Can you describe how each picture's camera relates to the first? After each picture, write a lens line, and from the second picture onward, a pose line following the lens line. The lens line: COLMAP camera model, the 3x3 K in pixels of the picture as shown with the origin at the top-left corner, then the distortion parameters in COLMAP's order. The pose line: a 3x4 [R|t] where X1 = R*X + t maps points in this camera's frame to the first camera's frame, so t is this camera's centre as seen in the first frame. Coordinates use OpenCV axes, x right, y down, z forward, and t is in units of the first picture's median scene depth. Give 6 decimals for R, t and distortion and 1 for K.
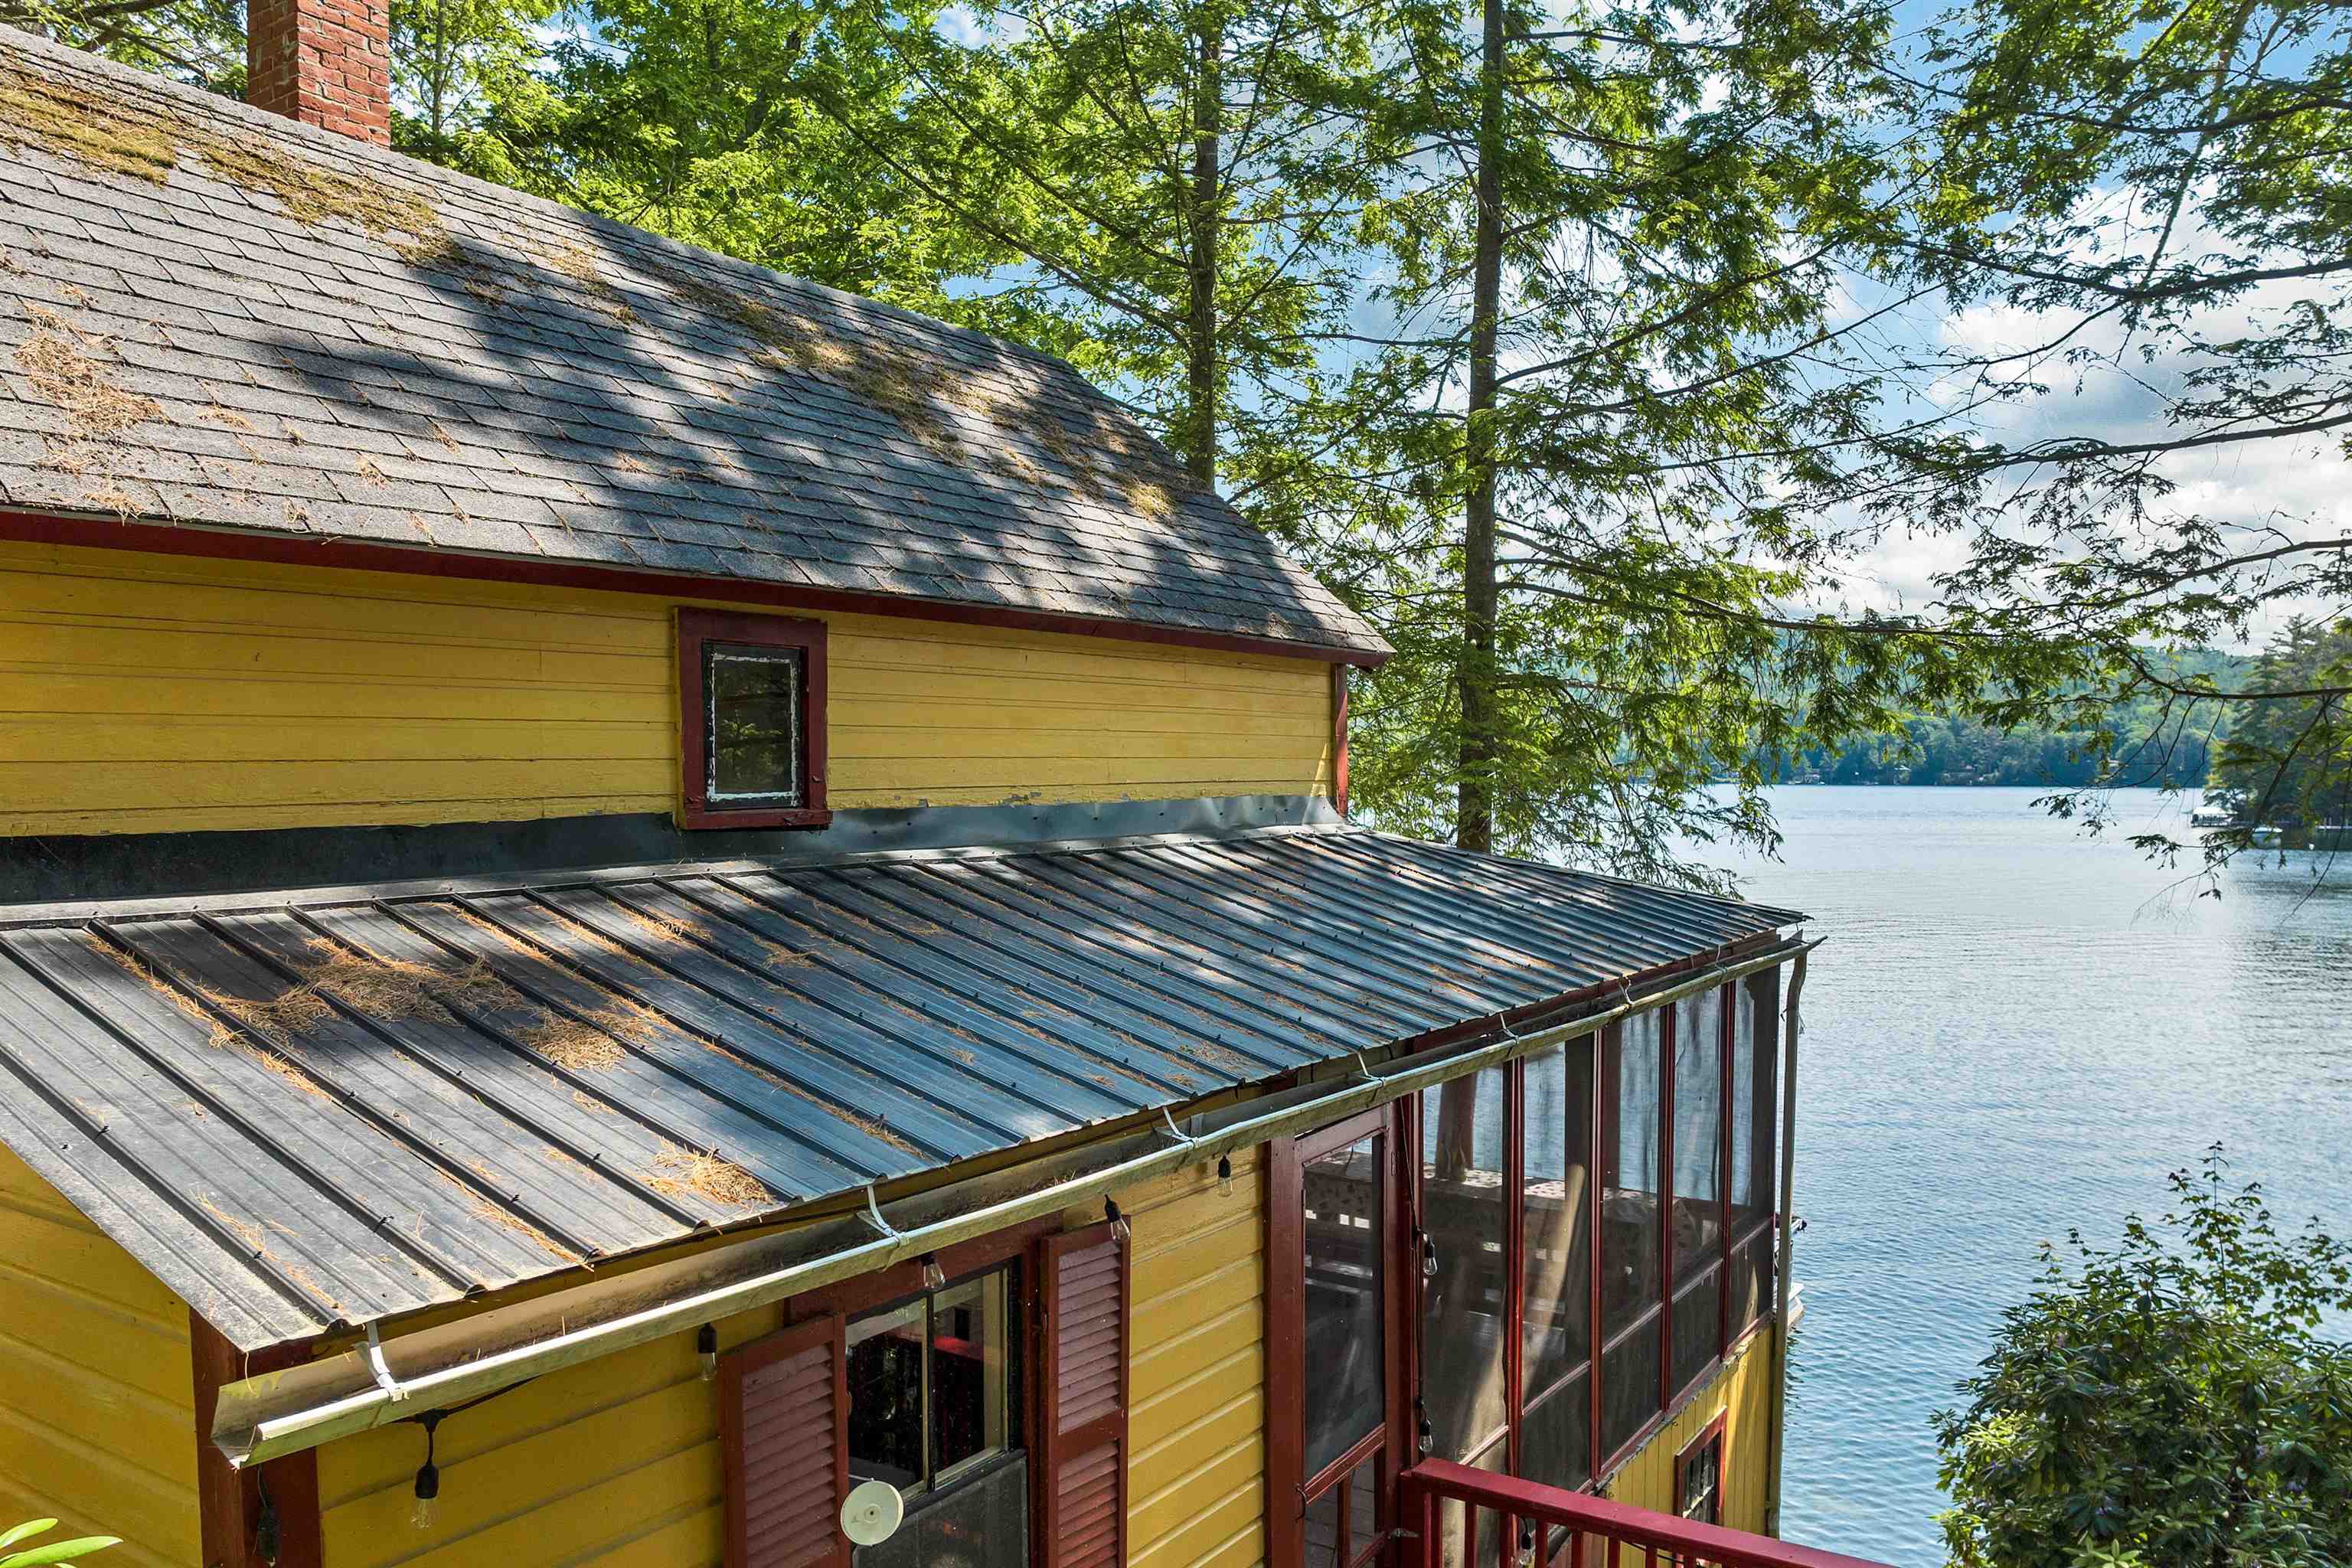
lens RADIAL K [[1704.8, 0, 1160.6], [0, 1704.8, 843.1], [0, 0, 1]] dist [-0.044896, 0.027130]
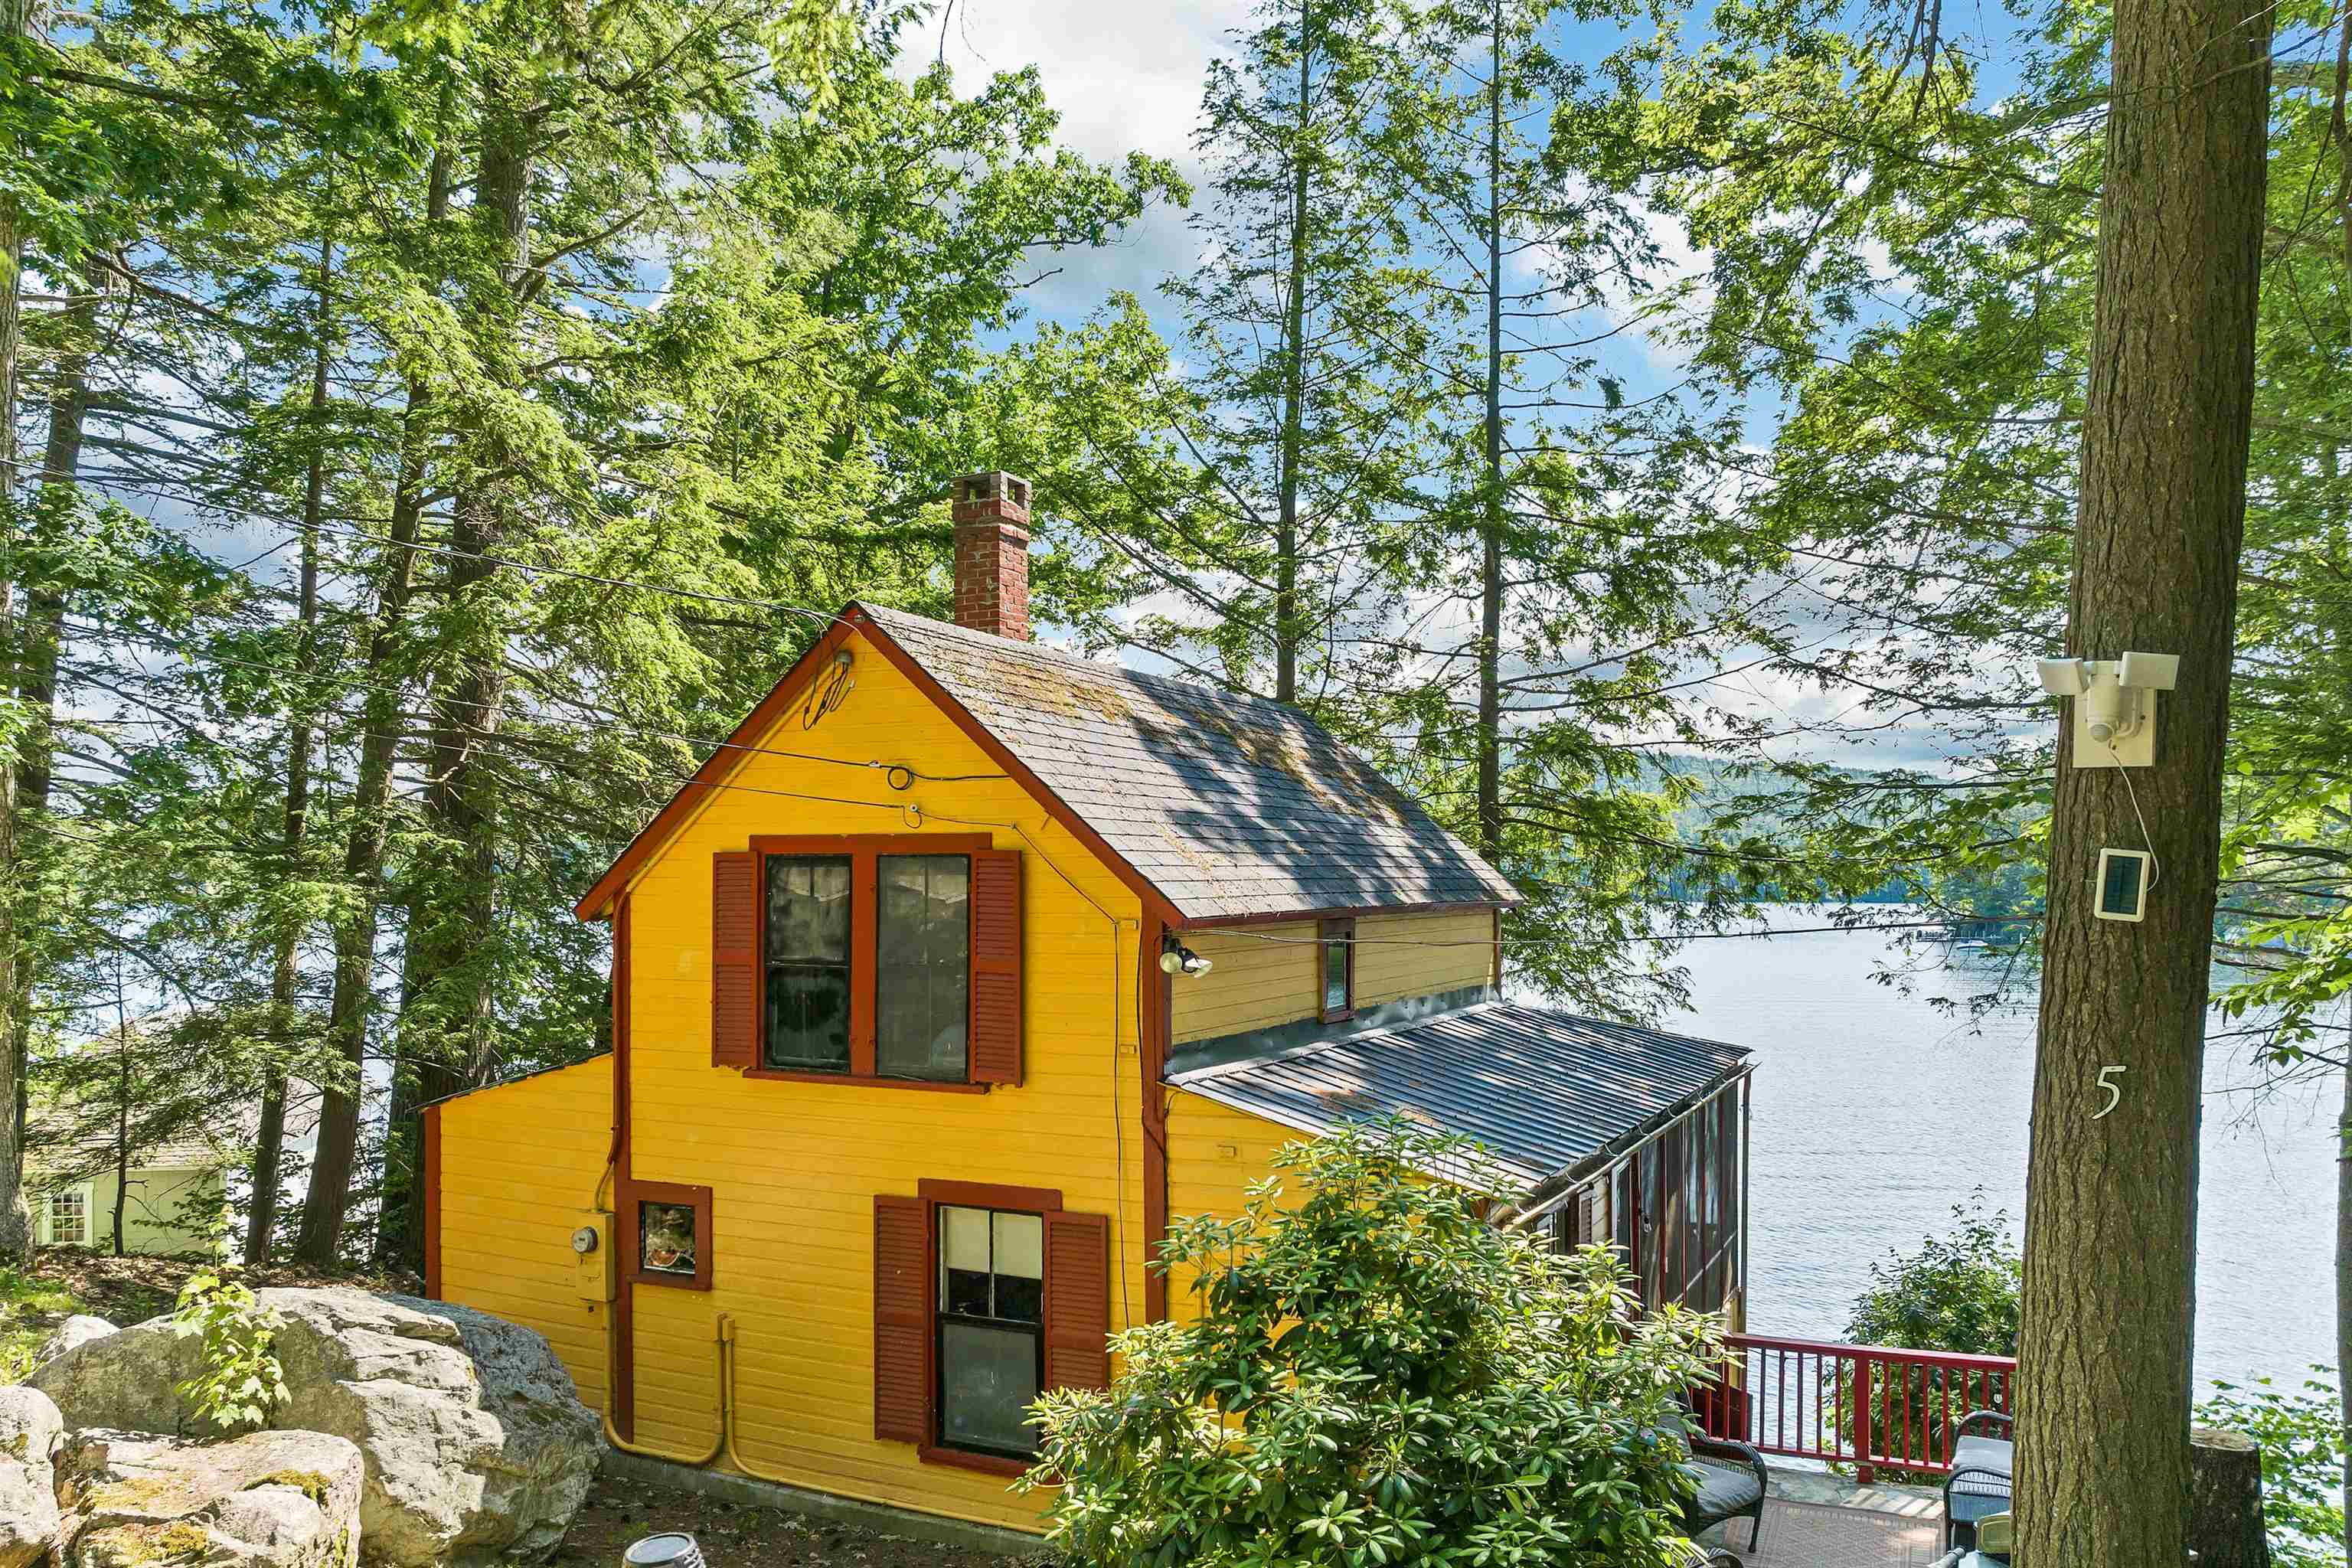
lens RADIAL K [[1704.8, 0, 1160.6], [0, 1704.8, 843.1], [0, 0, 1]] dist [-0.044896, 0.027130]
pose [[0.991503, 0.001863, 0.130070, -0.424977], [0.006662, 0.997858, -0.065077, -0.056853], [-0.129912, 0.065391, 0.989367, -0.611227]]
